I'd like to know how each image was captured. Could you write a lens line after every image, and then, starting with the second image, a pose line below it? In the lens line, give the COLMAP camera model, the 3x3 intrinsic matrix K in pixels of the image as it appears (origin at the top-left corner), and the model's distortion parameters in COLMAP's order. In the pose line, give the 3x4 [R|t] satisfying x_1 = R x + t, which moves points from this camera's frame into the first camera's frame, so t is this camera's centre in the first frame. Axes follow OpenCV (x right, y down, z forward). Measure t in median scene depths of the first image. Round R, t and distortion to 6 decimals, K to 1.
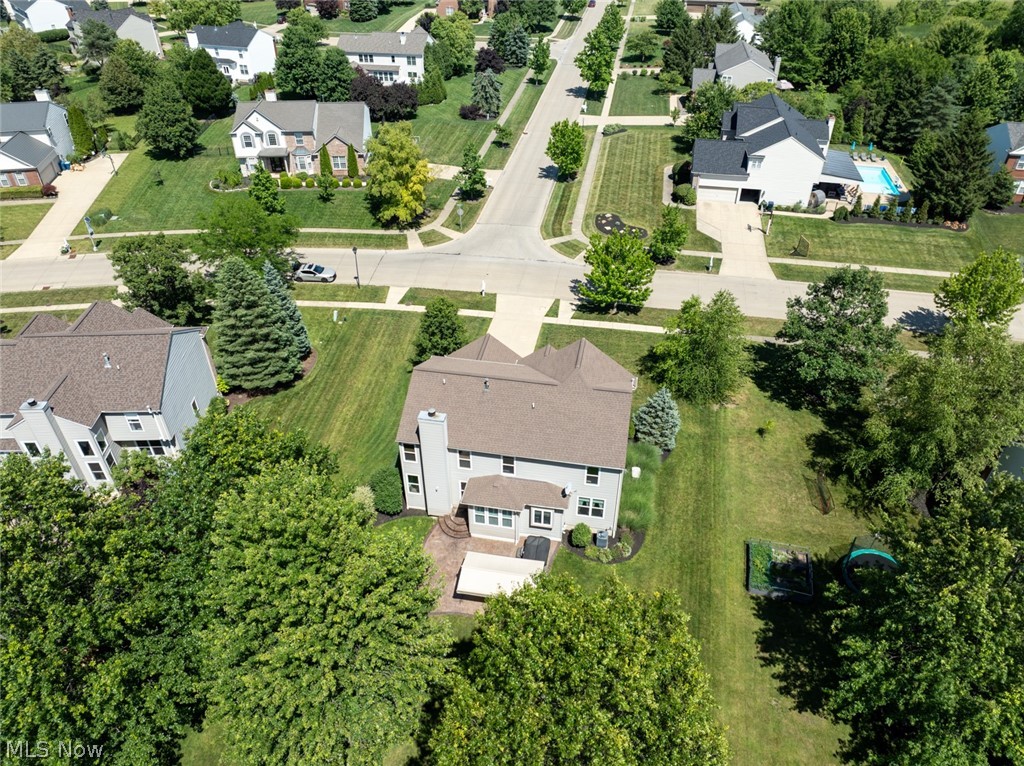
lens RADIAL K [[717.1, 0, 512.0], [0, 717.1, 383.0], [0, 0, 1]] dist [-0.038473, 0.003020]
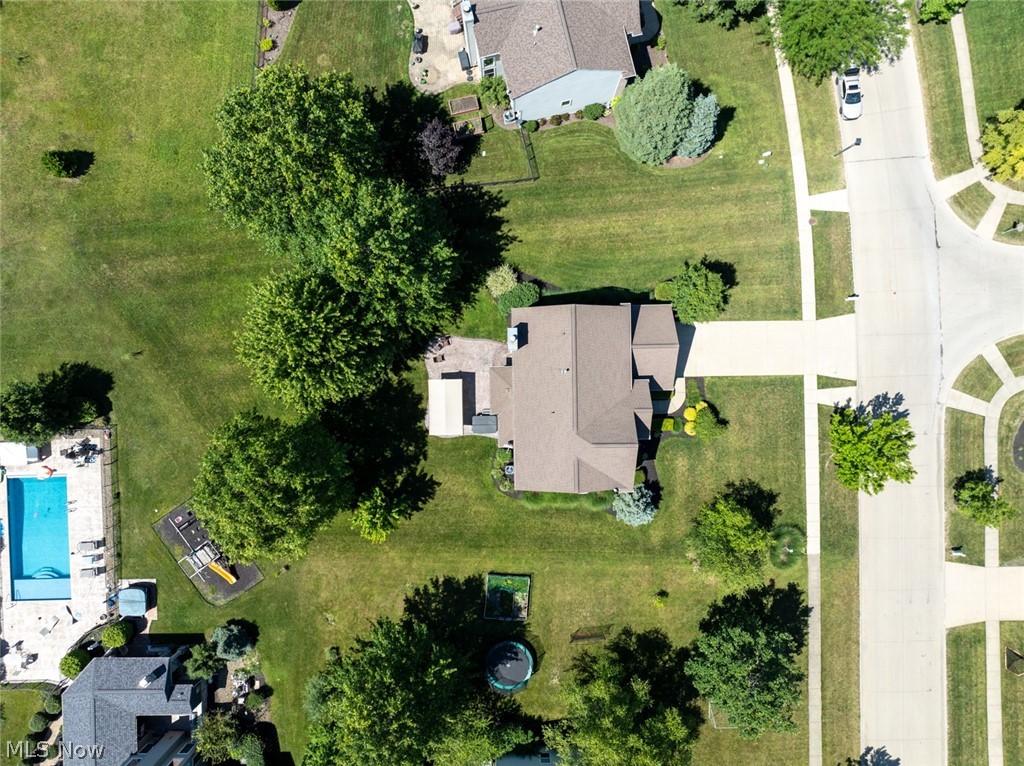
lens RADIAL K [[717.1, 0, 512.0], [0, 717.1, 383.0], [0, 0, 1]] dist [-0.038473, 0.003020]
pose [[0.196214, 0.980550, -0.004767, -0.013080], [-0.603535, 0.124599, 0.787541, -0.456735], [0.772817, -0.151649, 0.616244, 0.106905]]
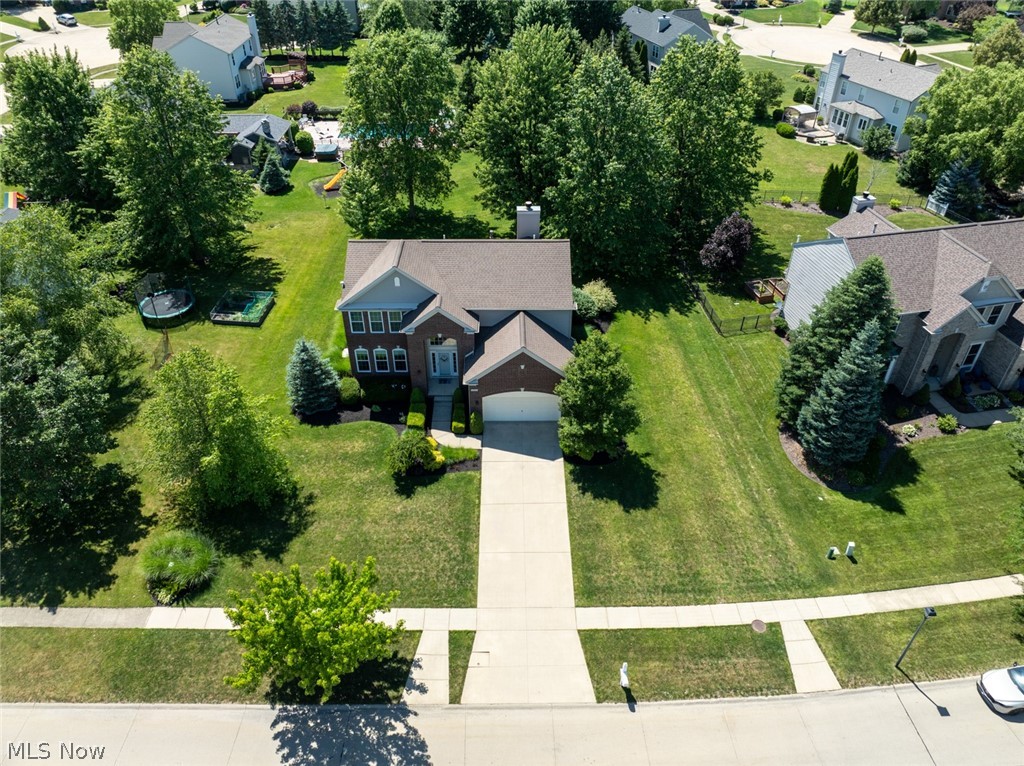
lens RADIAL K [[717.1, 0, 512.0], [0, 717.1, 383.0], [0, 0, 1]] dist [-0.038473, 0.003020]
pose [[-0.981964, 0.114180, -0.150698, 0.060084], [-0.117222, 0.257706, 0.959086, -0.485987], [0.148344, 0.959453, -0.239674, 0.761840]]
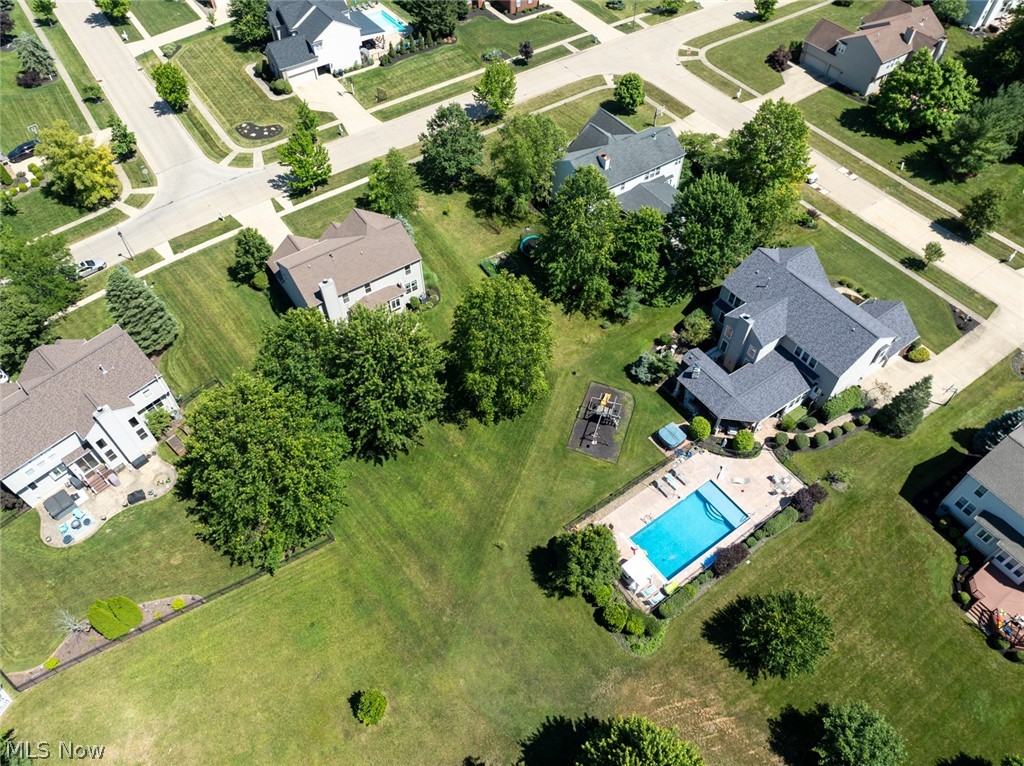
lens RADIAL K [[719.7, 0, 512.0], [0, 719.7, 383.0], [0, 0, 1]] dist [-0.046519, 0.005256]
pose [[0.706604, -0.554949, 0.439025, -0.351074], [0.433306, 0.829847, 0.351567, -0.086836], [-0.559426, -0.058186, 0.826836, -0.379399]]
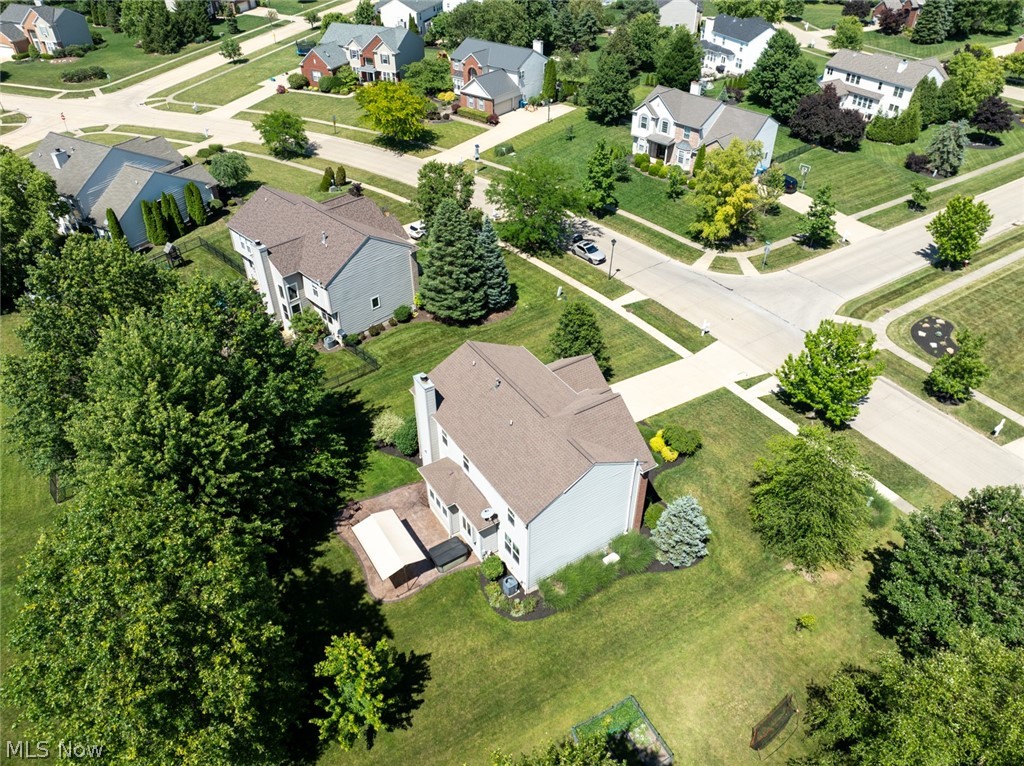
lens RADIAL K [[719.7, 0, 512.0], [0, 719.7, 383.0], [0, 0, 1]] dist [-0.046519, 0.005256]
pose [[0.680658, 0.447311, -0.580187, 0.293049], [-0.445963, 0.881303, 0.156273, -0.085824], [0.581224, 0.152374, 0.799351, 0.114485]]
